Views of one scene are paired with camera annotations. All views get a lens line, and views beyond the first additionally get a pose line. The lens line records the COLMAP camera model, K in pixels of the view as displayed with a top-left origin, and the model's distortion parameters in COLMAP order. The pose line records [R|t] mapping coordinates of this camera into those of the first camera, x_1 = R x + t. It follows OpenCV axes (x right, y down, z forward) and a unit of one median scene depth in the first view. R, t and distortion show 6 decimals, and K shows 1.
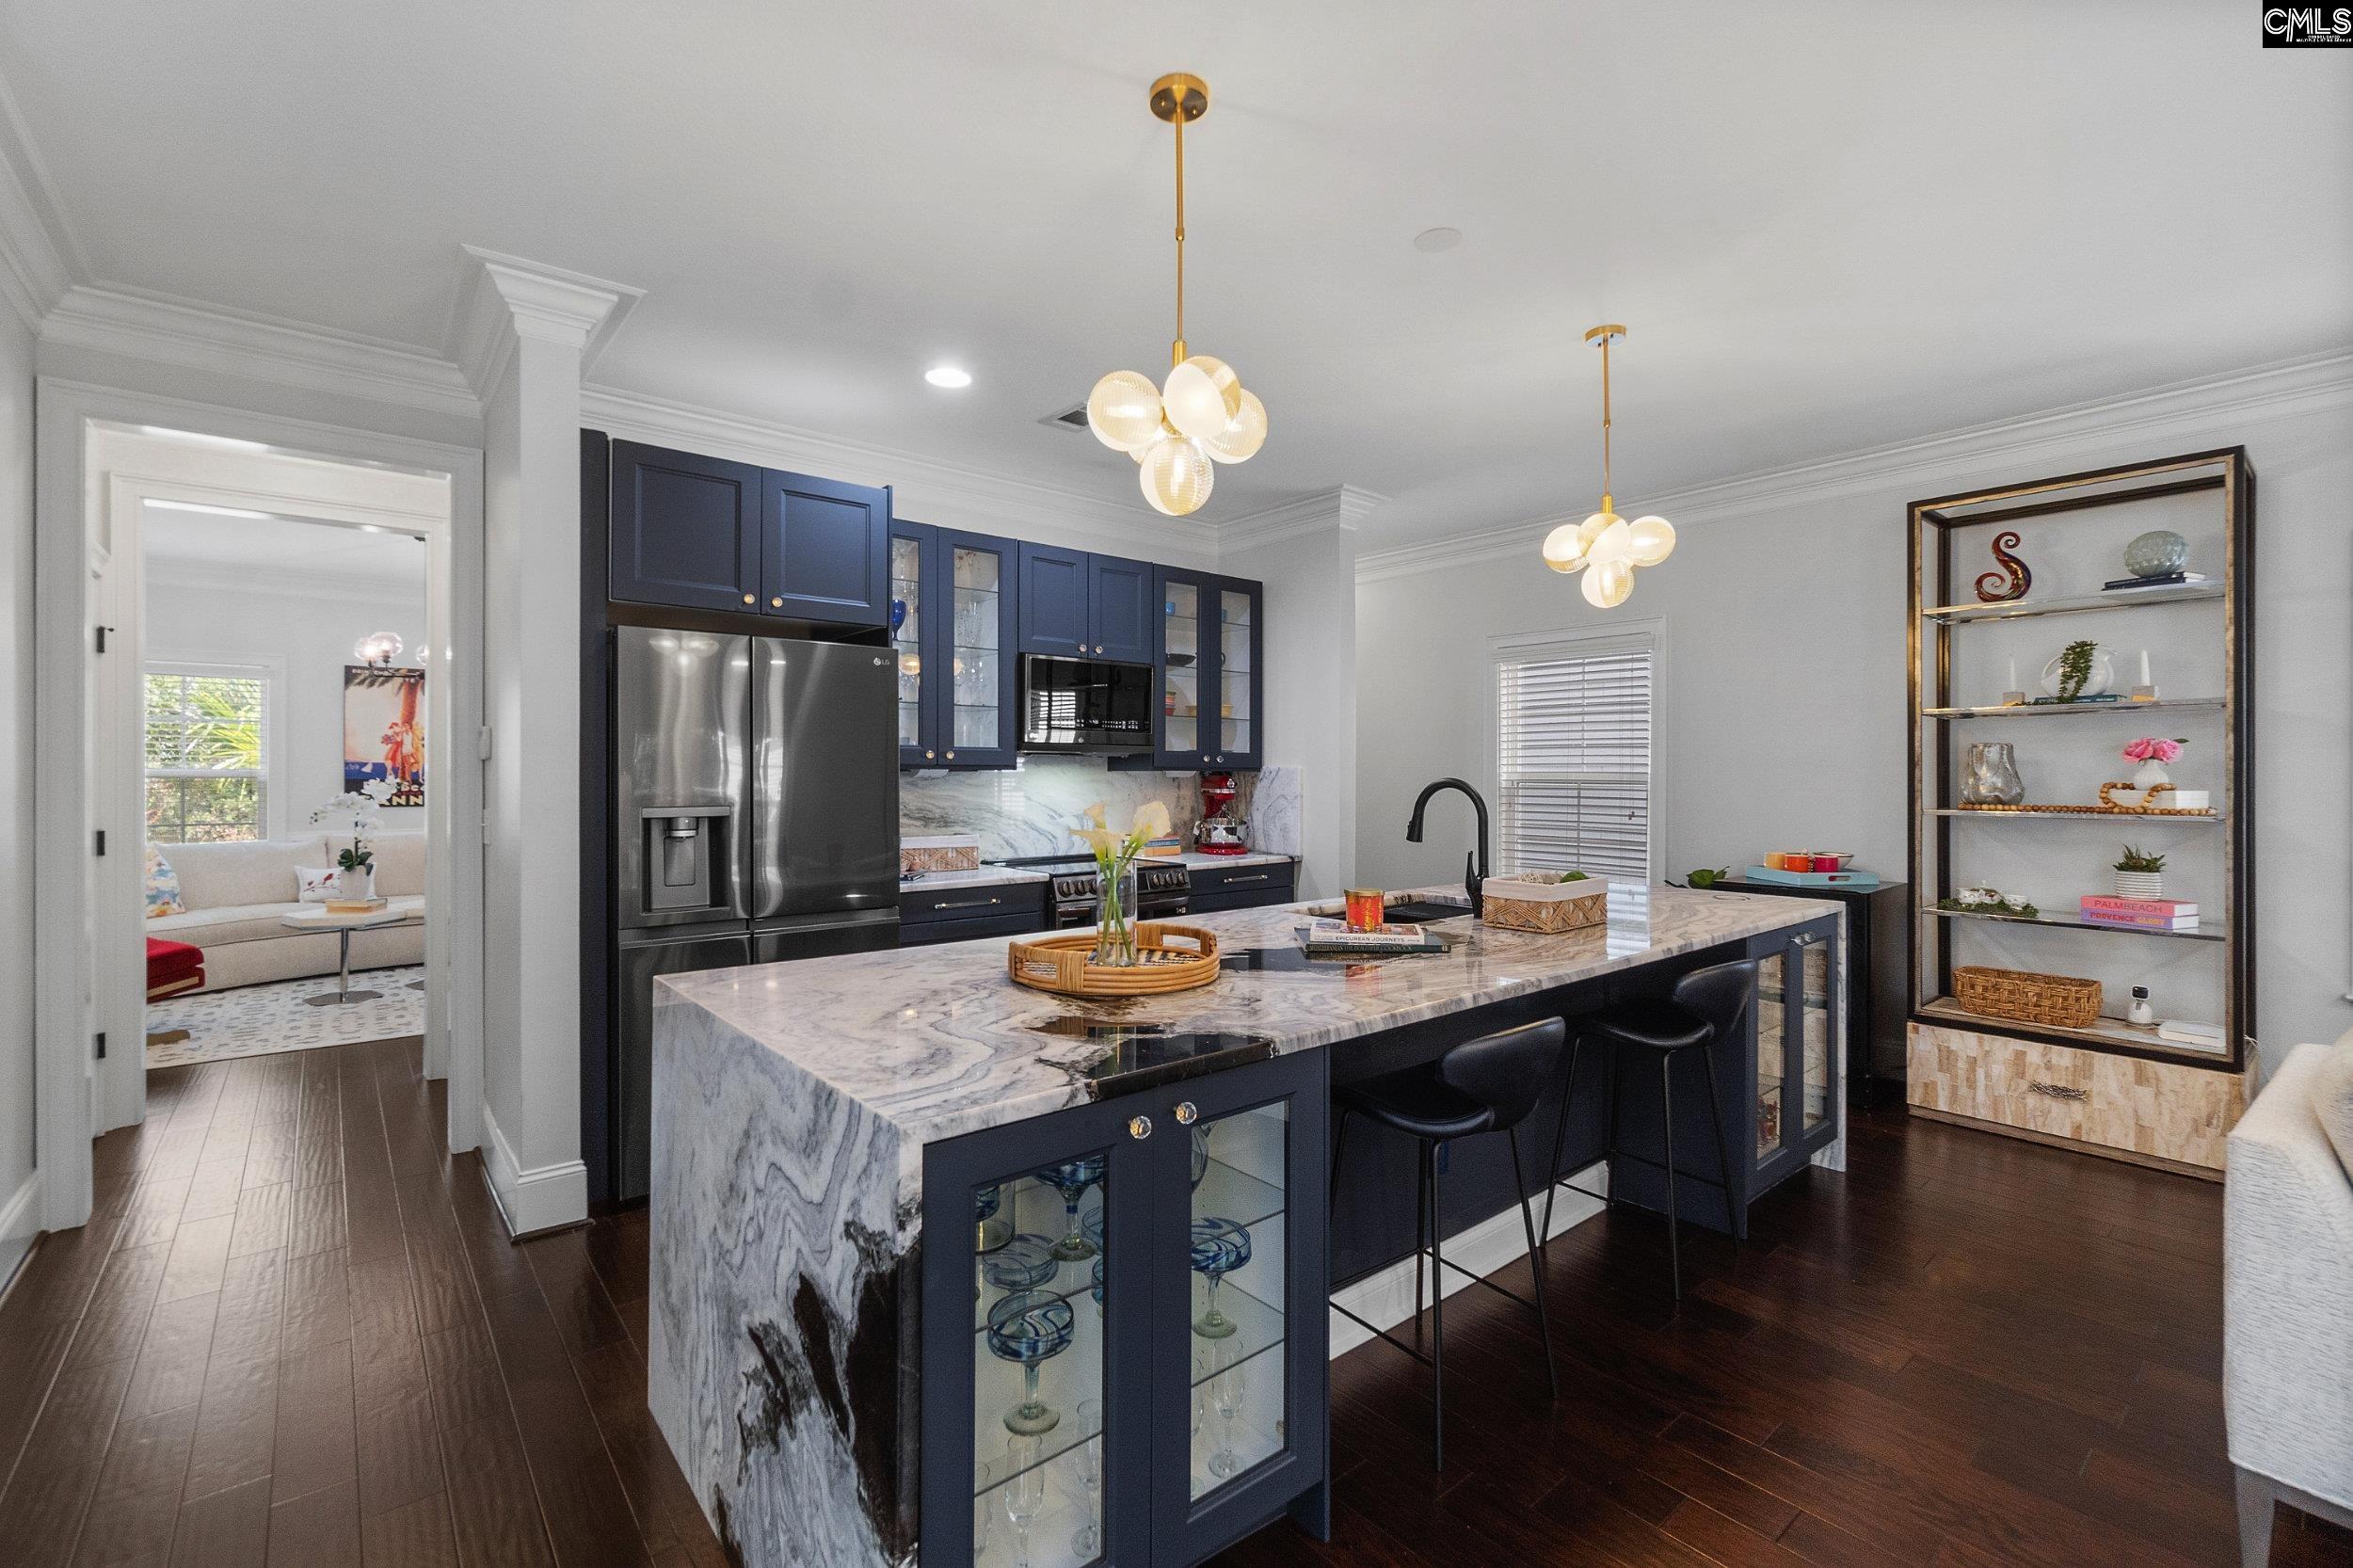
lens RADIAL K [[1025.4, 0, 1171.1], [0, 1025.4, 772.1], [0, 0, 1]] dist [-0.000964, -0.000231]
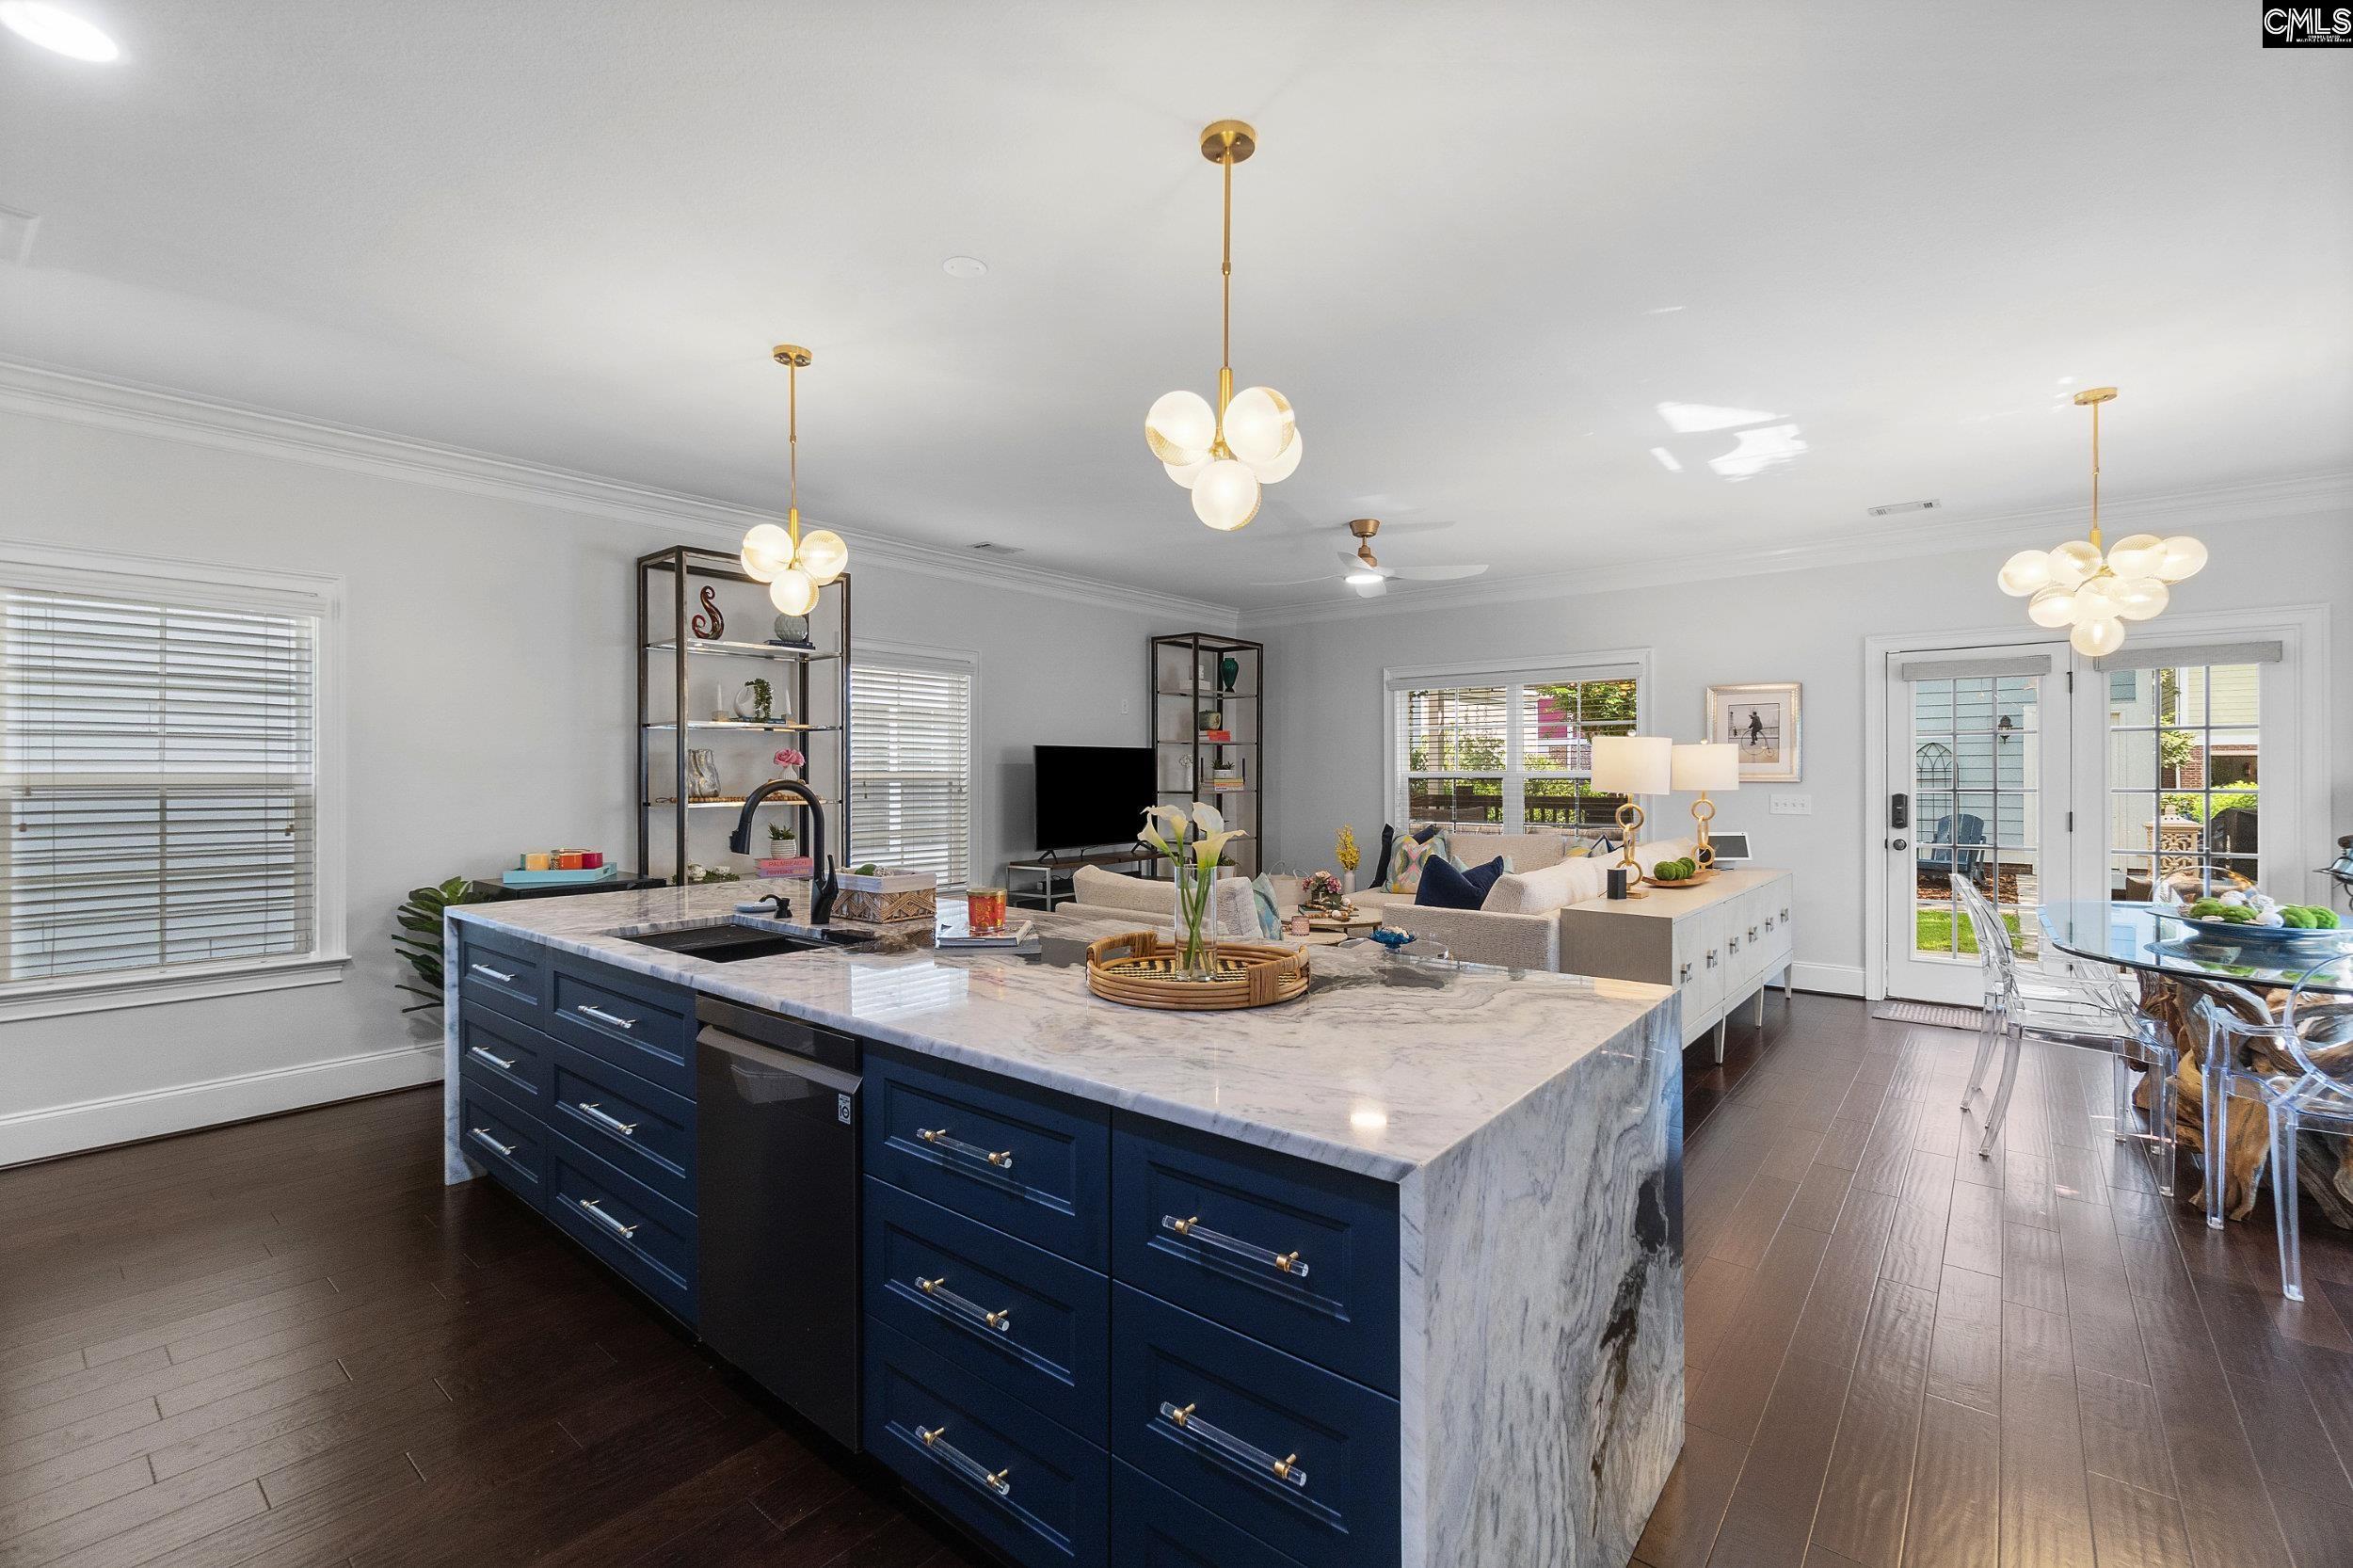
lens RADIAL K [[996.9, 0, 1165.6], [0, 996.9, 770.4], [0, 0, 1]] dist [0.000837, -0.000010]
pose [[-0.181232, -0.006143, 0.983421, -0.409875], [-0.002194, 0.999981, 0.005842, -0.007732], [-0.983438, -0.001099, -0.181242, 0.507165]]
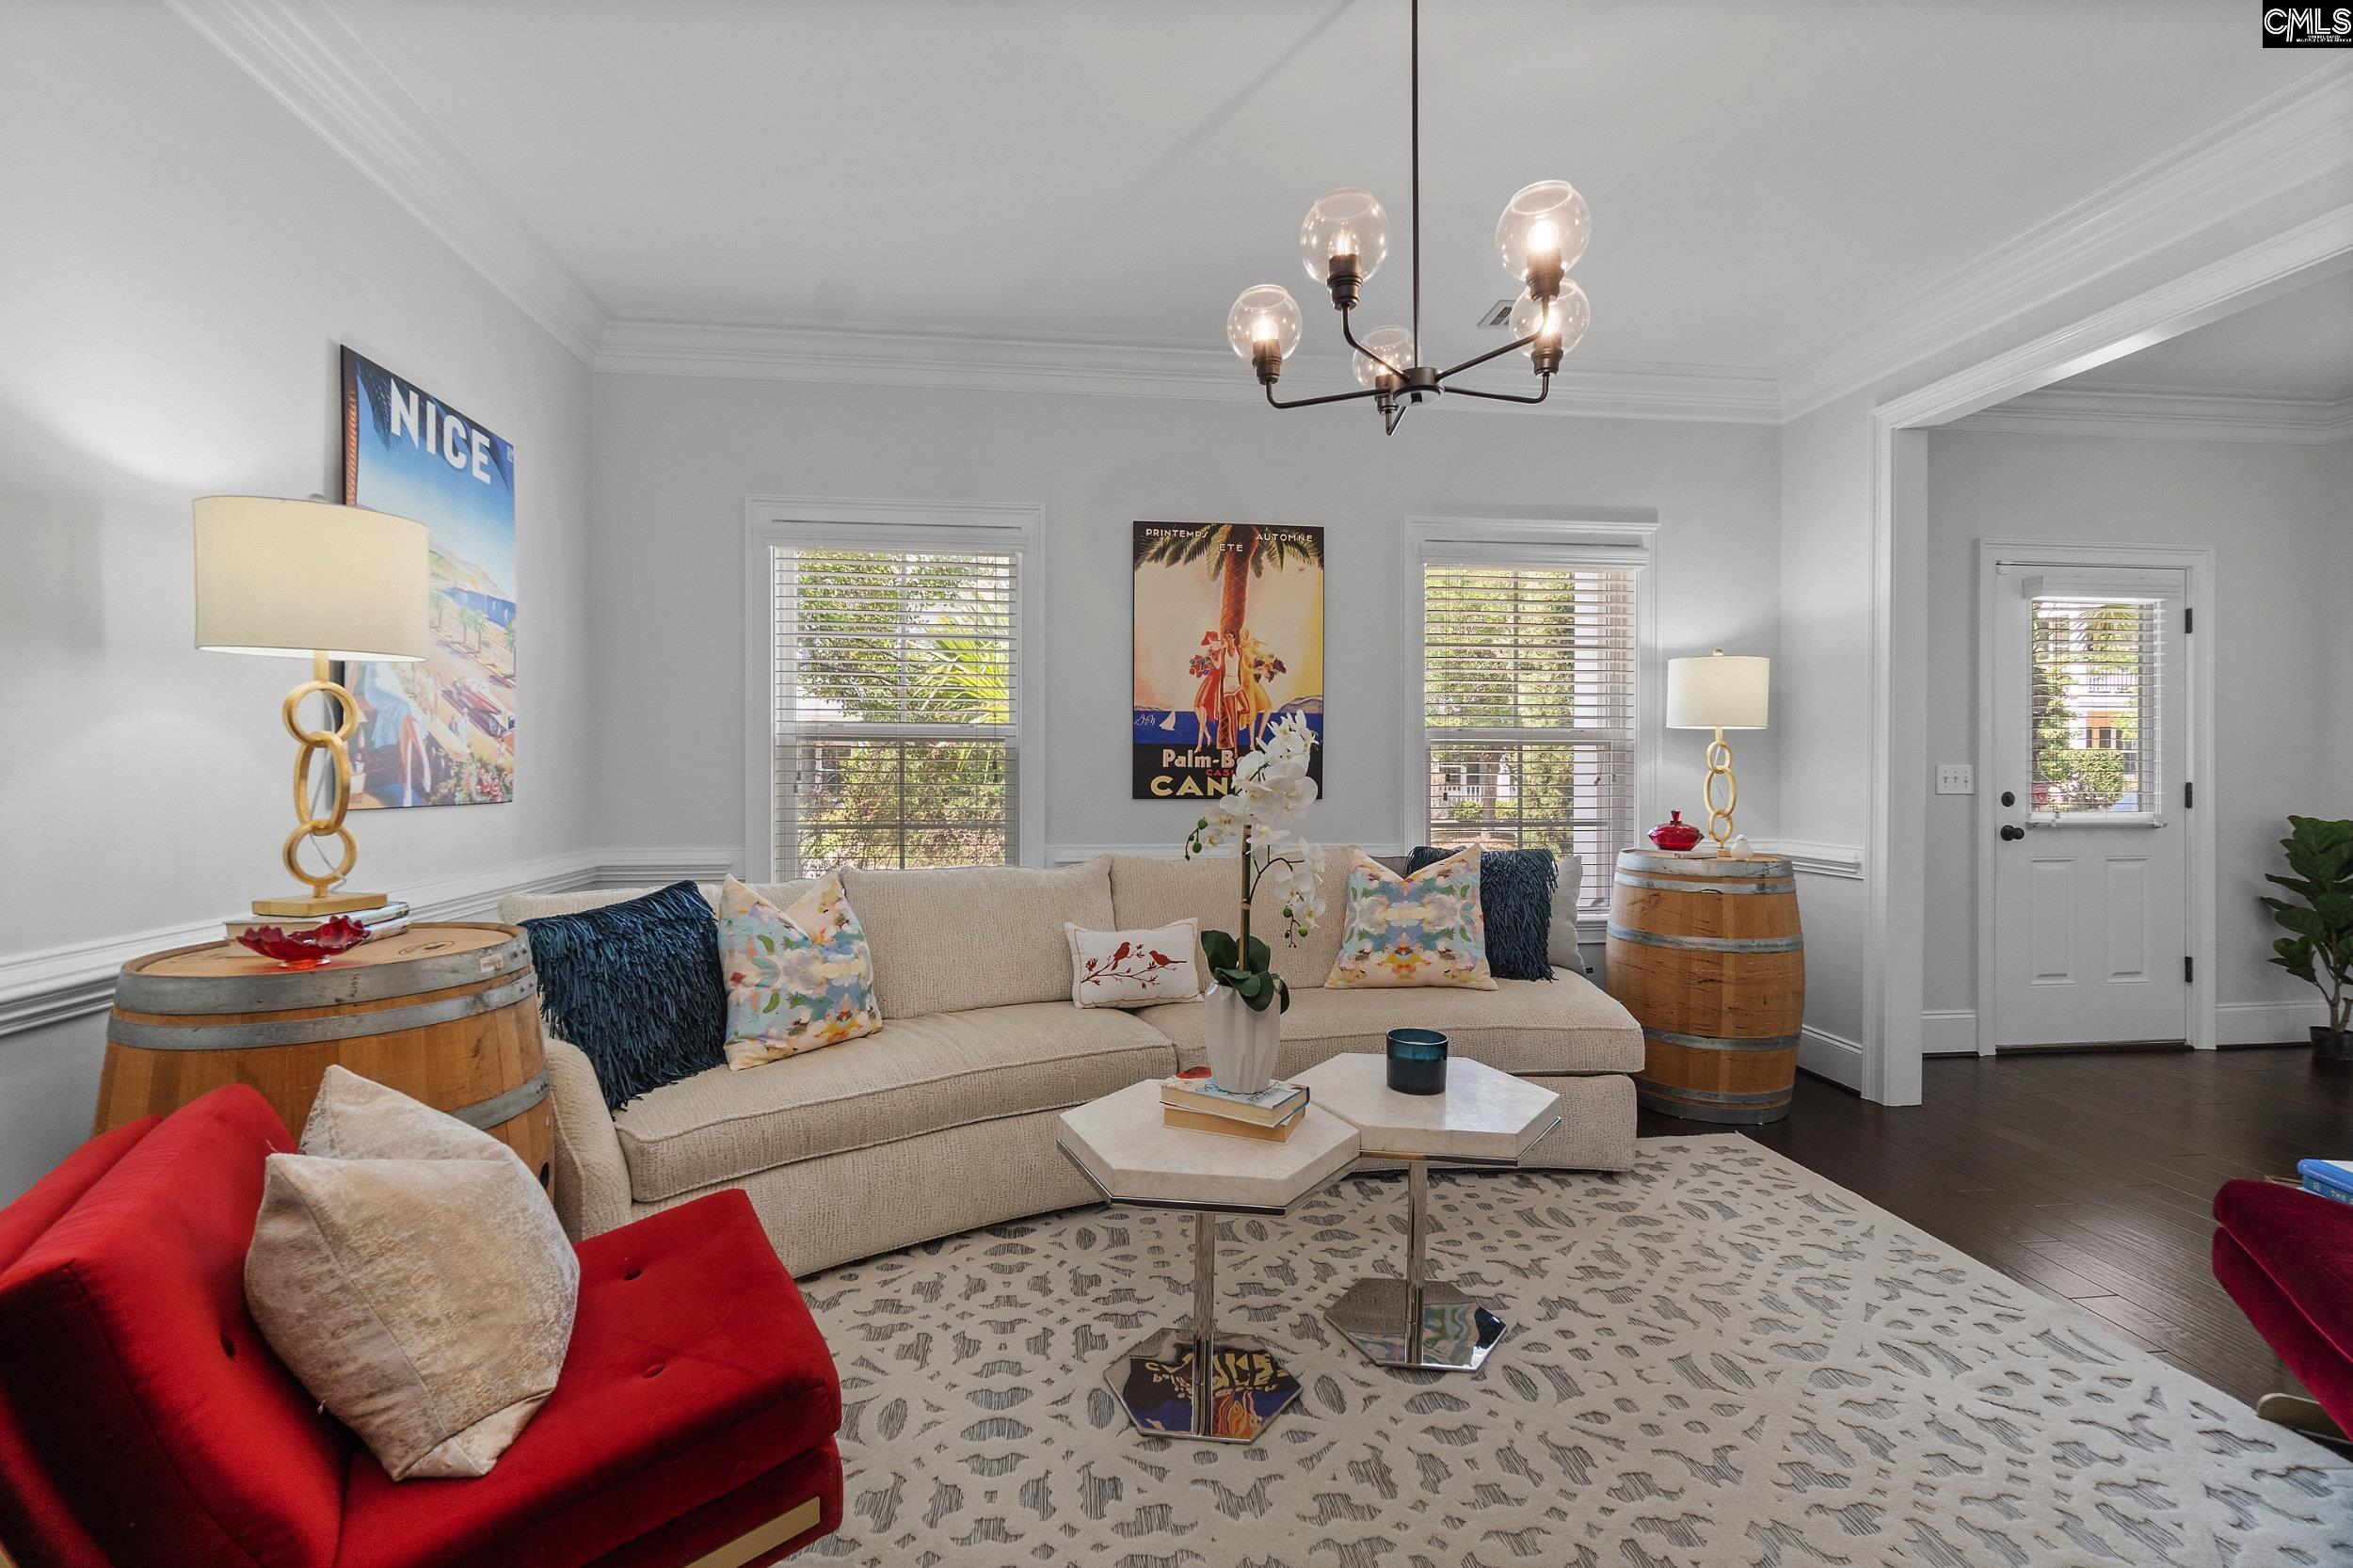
lens RADIAL K [[1025.4, 0, 1171.1], [0, 1025.4, 772.1], [0, 0, 1]] dist [-0.000964, -0.000231]
pose [[0.843993, 0.004287, -0.536337, -0.747801], [-0.001885, 0.999986, 0.005027, 0.026633], [0.536351, -0.003232, 0.843989, 0.837591]]
